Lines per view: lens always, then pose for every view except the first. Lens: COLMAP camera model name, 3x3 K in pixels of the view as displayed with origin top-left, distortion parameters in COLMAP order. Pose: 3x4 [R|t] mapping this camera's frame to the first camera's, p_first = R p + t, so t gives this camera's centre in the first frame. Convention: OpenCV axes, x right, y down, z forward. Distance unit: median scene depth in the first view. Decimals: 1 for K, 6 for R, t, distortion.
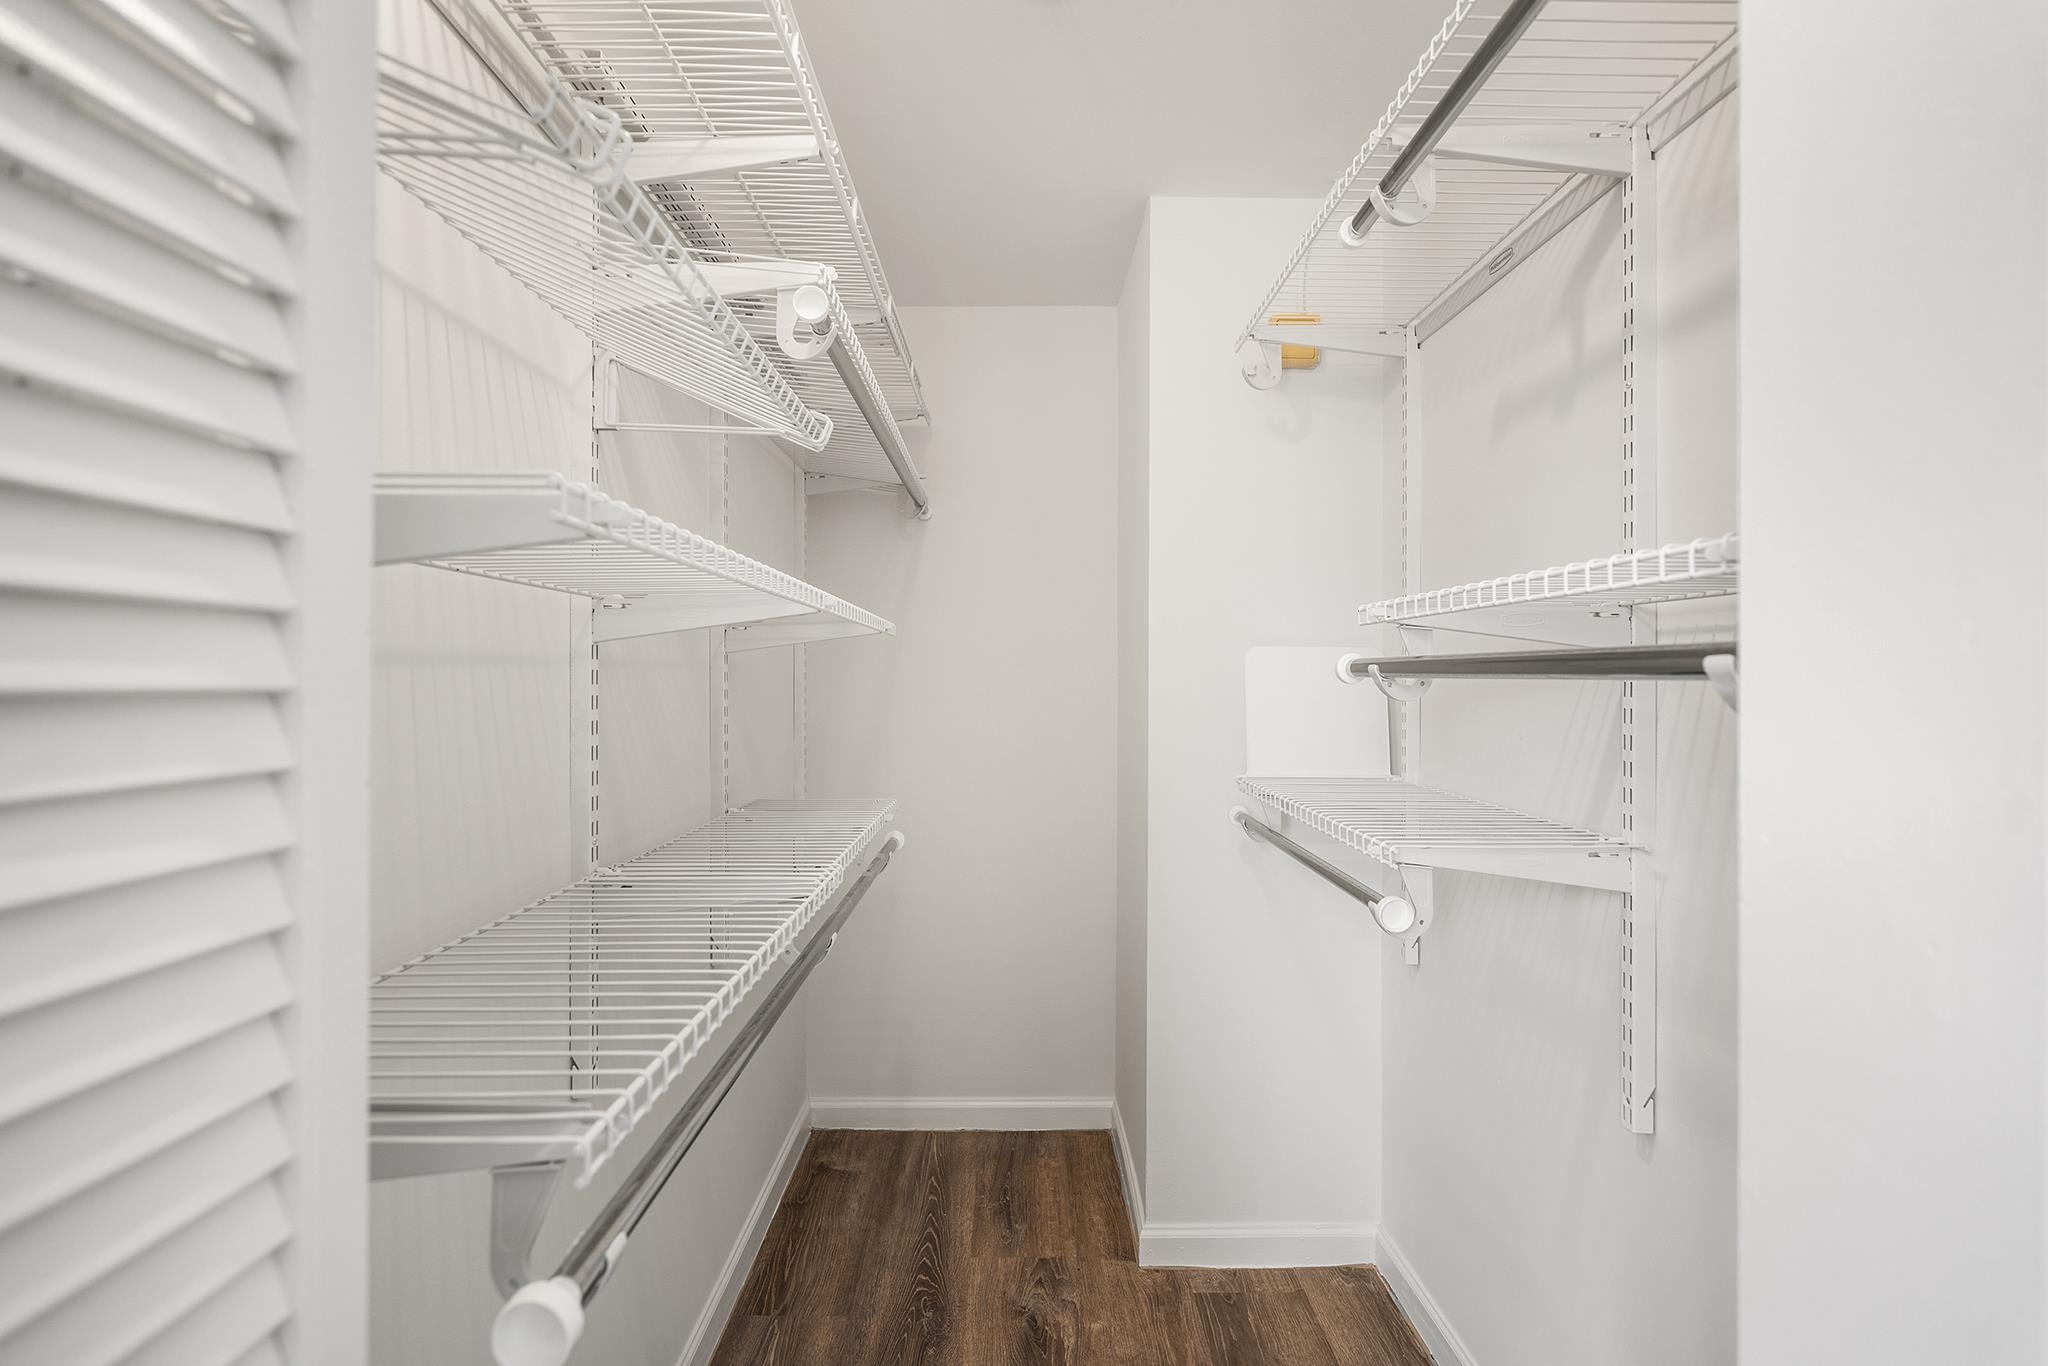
lens RADIAL K [[847.8, 0, 1025.5], [0, 847.8, 678.1], [0, 0, 1]] dist [-0.001780, -0.000212]
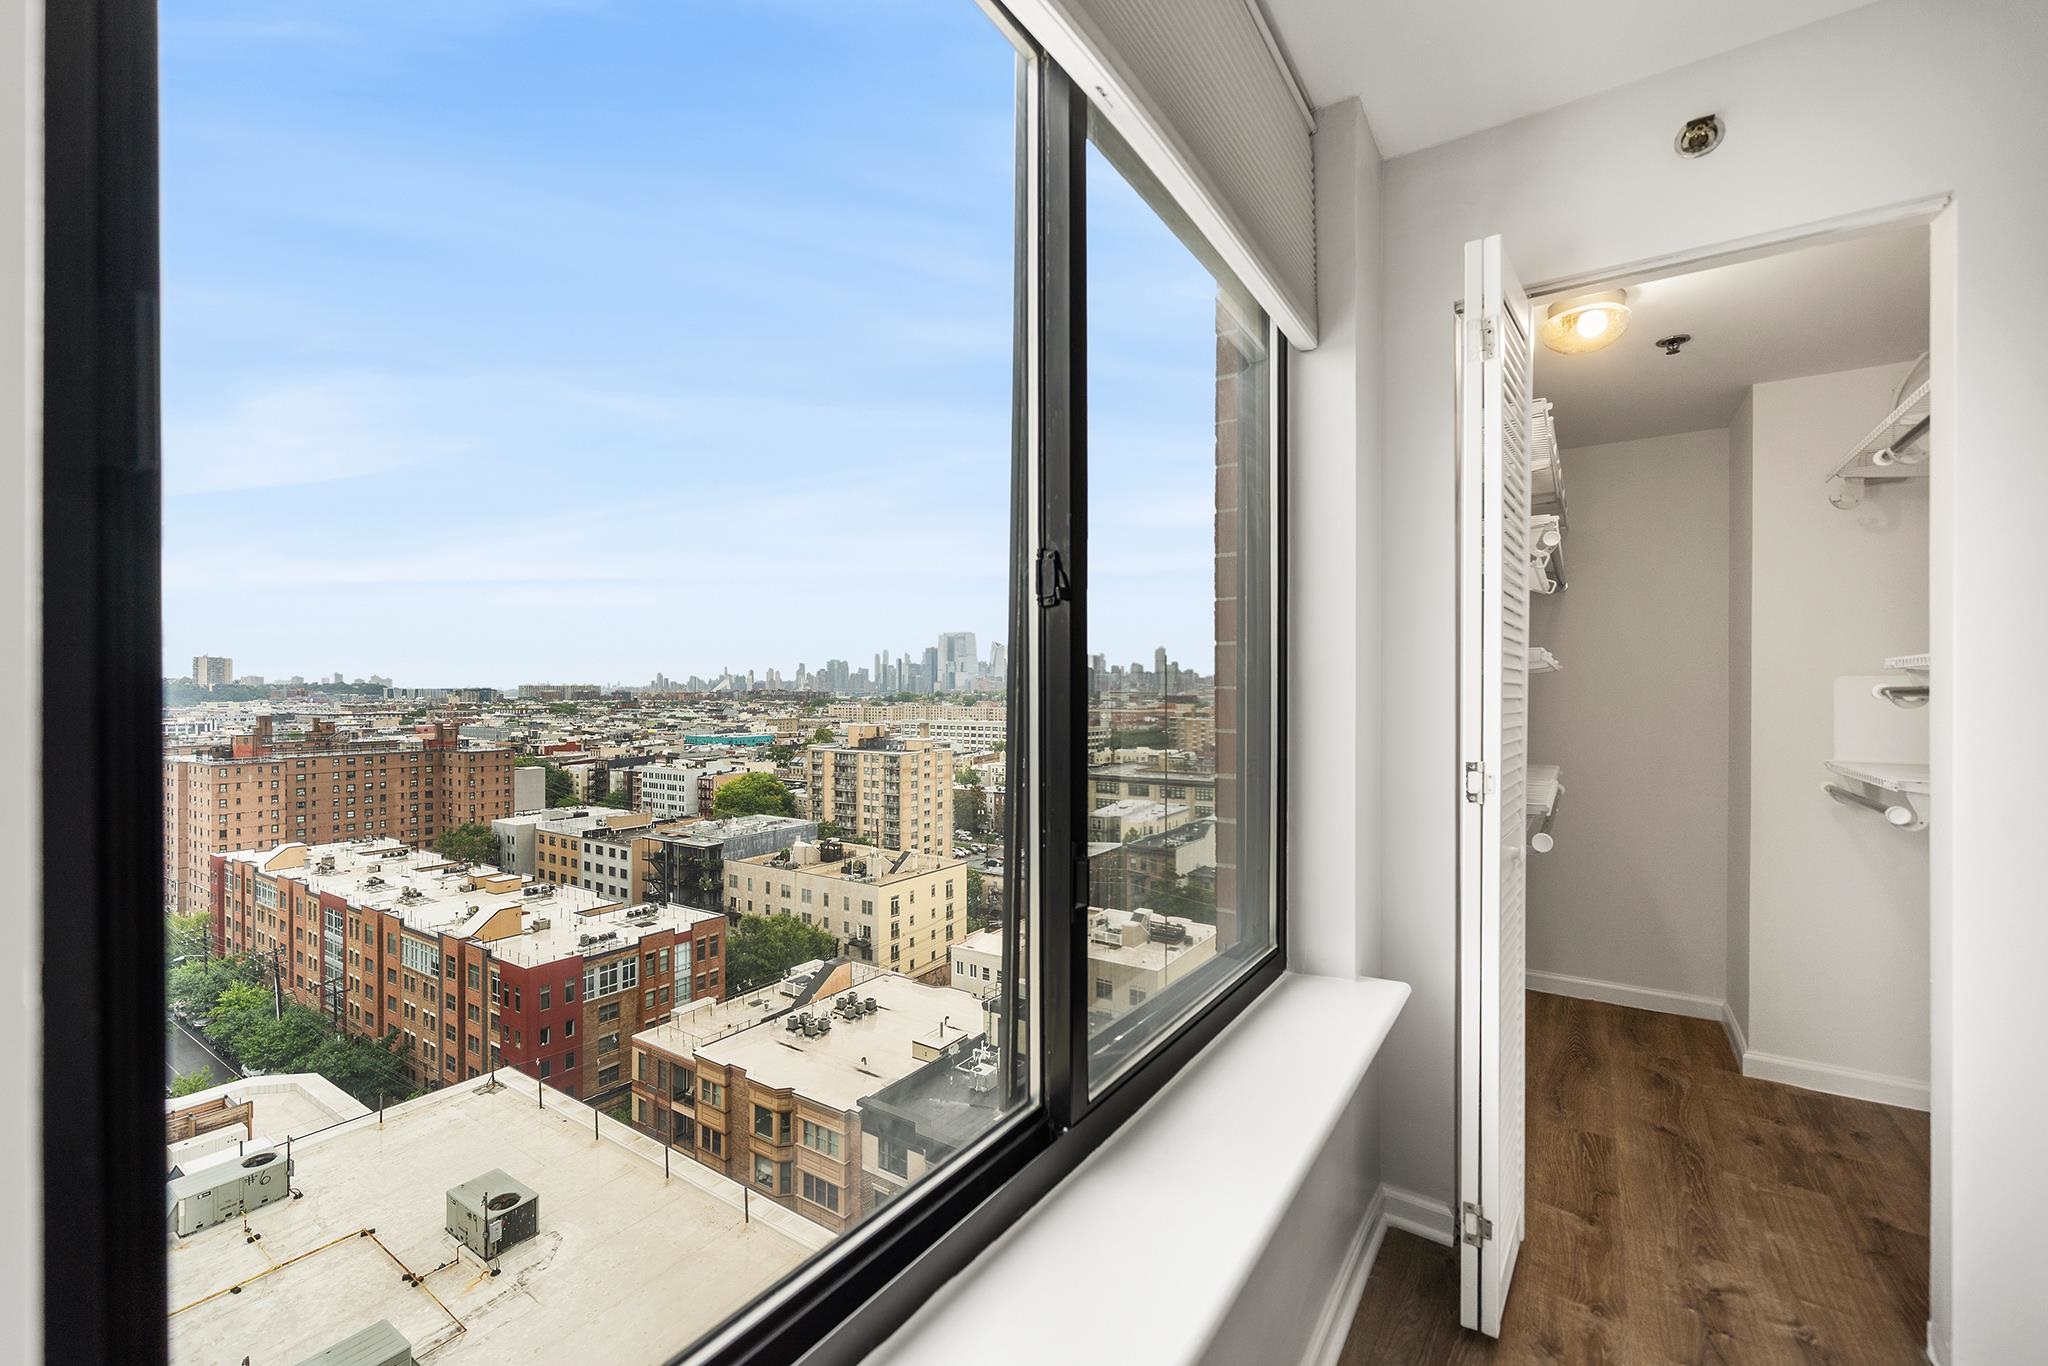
lens RADIAL K [[847.8, 0, 1021.7], [0, 847.8, 691.5], [0, 0, 1]] dist [-0.001780, -0.000212]
pose [[0.823504, 0.002843, -0.567303, -0.074672], [-0.003119, 0.999995, 0.000483, -0.004445], [0.567301, 0.001372, 0.823509, -1.018049]]
